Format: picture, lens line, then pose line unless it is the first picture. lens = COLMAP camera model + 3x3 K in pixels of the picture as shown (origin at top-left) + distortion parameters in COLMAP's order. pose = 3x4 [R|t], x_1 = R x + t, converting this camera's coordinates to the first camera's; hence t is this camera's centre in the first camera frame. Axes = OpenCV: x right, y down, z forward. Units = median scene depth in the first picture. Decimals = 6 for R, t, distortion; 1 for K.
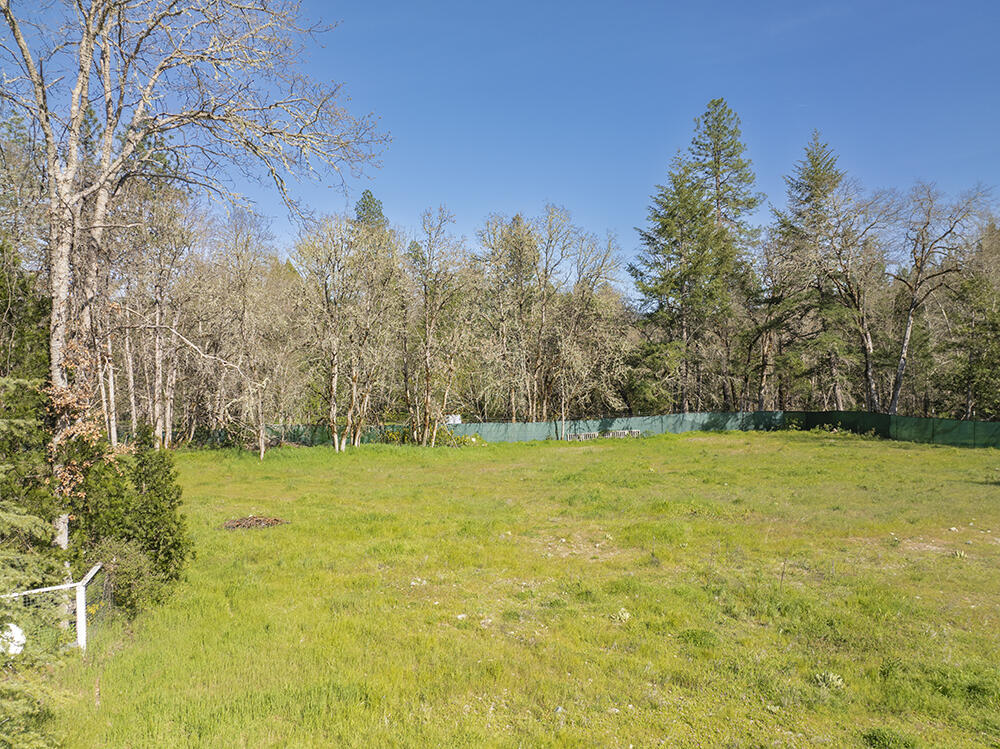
lens RADIAL K [[706.8, 0, 500.0], [0, 706.8, 374.5], [0, 0, 1]] dist [-0.048115, -0.000362]
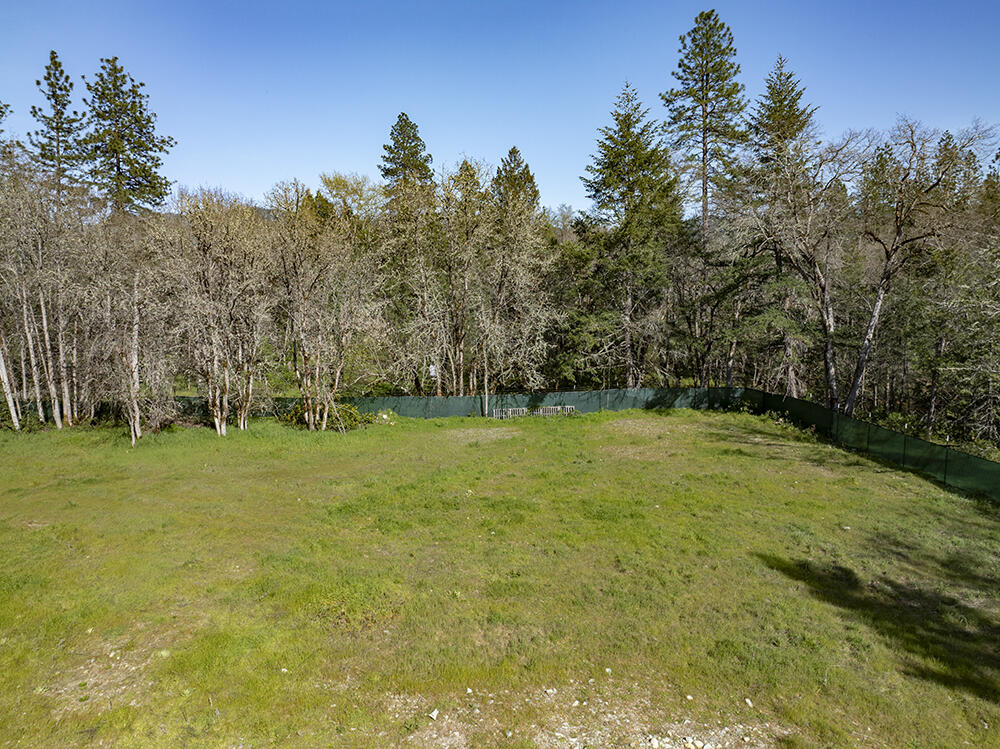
lens RADIAL K [[706.8, 0, 500.0], [0, 706.8, 374.5], [0, 0, 1]] dist [-0.048115, -0.000362]
pose [[0.986121, 0.020498, -0.164761, 0.252552], [0.001587, 0.991141, 0.132804, -0.083947], [0.166024, -0.131222, 0.977352, 0.093415]]
